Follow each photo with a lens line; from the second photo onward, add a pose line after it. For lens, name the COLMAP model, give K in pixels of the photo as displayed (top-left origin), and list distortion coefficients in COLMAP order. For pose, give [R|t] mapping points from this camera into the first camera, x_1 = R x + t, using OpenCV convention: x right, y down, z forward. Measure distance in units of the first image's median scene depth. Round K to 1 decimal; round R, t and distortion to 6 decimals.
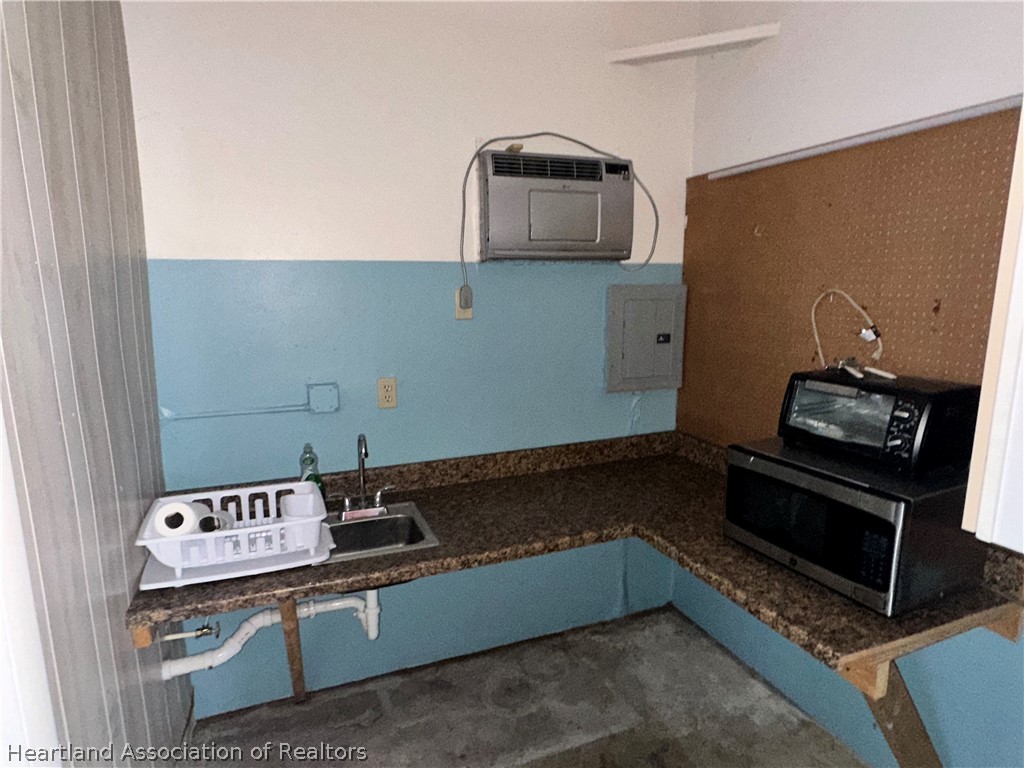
lens RADIAL K [[589.7, 0, 507.0], [0, 589.7, 389.0], [0, 0, 1]] dist [-0.000709, 0.002068]
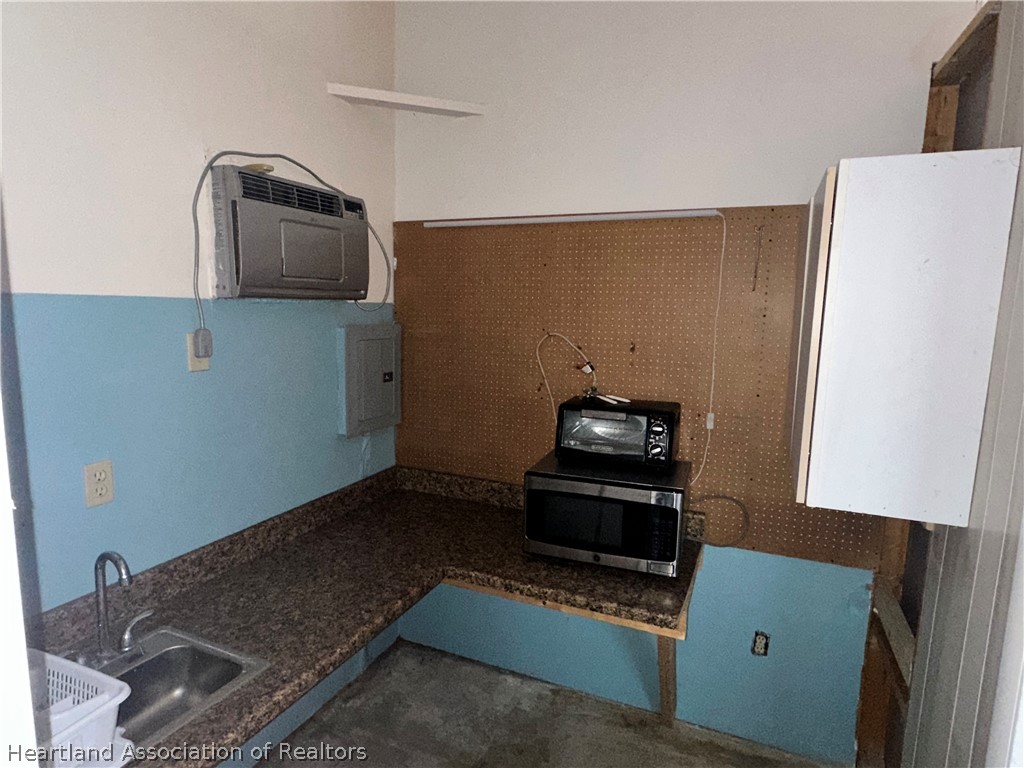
lens RADIAL K [[589.7, 0, 508.5], [0, 589.7, 384.2], [0, 0, 1]] dist [-0.000709, 0.002068]
pose [[0.710646, -0.072752, 0.699778, -0.337228], [0.100703, 0.994916, 0.001169, -0.061972], [-0.696305, 0.069638, 0.714360, 0.158597]]
